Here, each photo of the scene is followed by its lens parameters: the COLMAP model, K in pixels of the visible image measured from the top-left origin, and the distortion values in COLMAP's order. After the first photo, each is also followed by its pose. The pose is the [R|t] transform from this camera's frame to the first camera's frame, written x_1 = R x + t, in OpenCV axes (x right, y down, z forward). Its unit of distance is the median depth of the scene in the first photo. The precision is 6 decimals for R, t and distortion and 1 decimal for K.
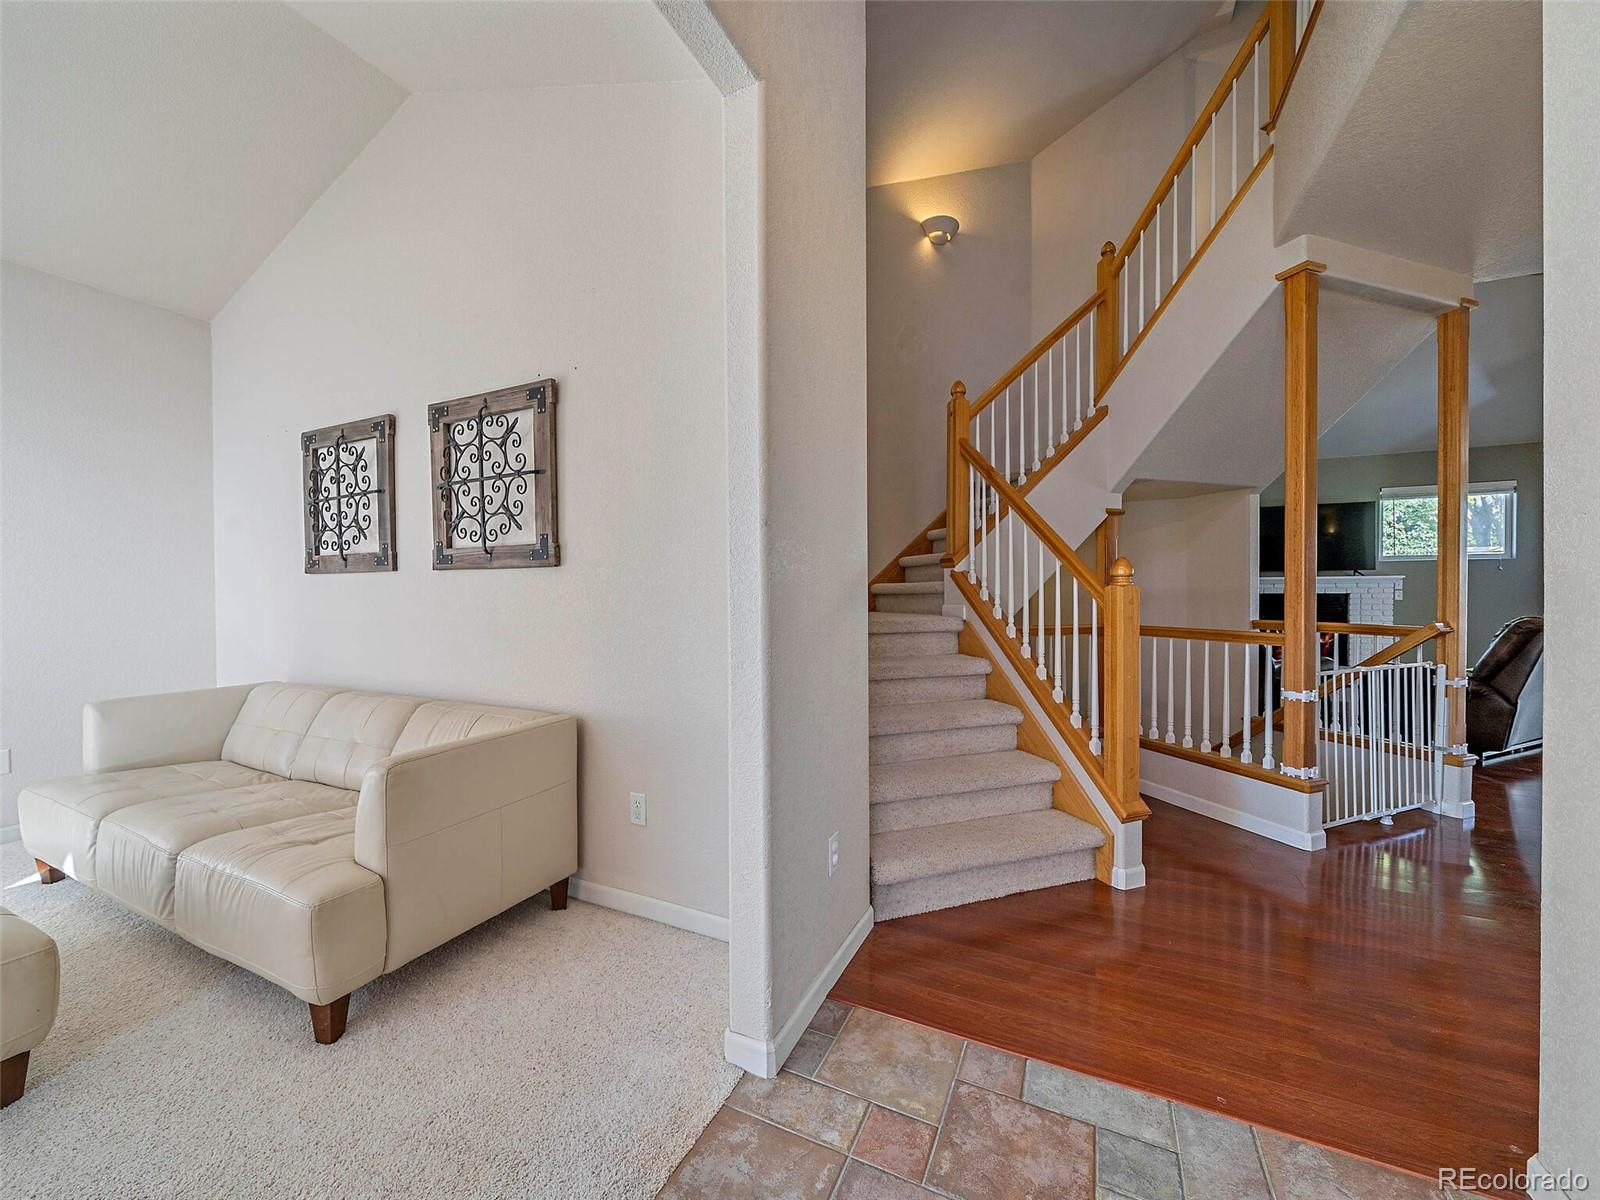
lens RADIAL K [[636.3, 0, 791.6], [0, 636.3, 609.0], [0, 0, 1]] dist [-0.006774, 0.000207]
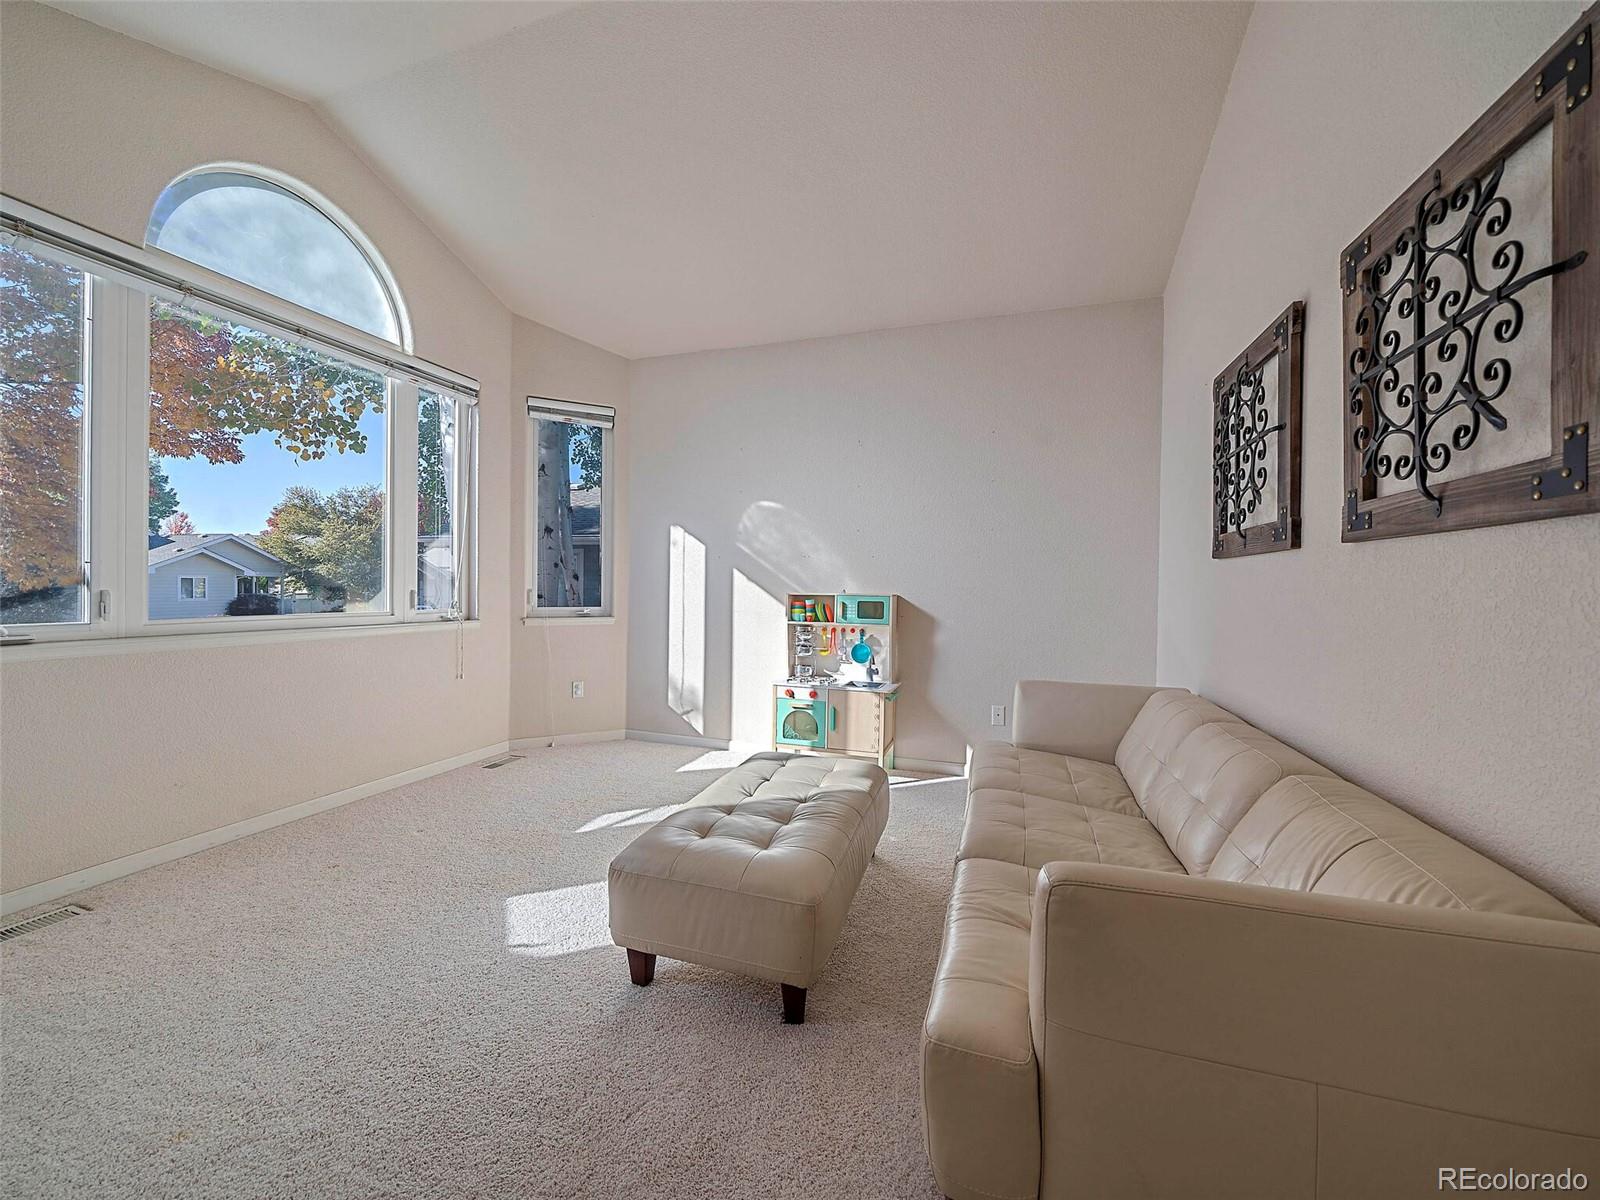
lens RADIAL K [[619.9, 0, 792.8], [0, 619.9, 593.3], [0, 0, 1]] dist [-0.010625, 0.000037]
pose [[0.113123, 0.020265, -0.993374, -0.076580], [-0.034245, 0.999277, 0.016486, -0.008530], [0.992991, 0.032153, 0.113735, 0.460541]]
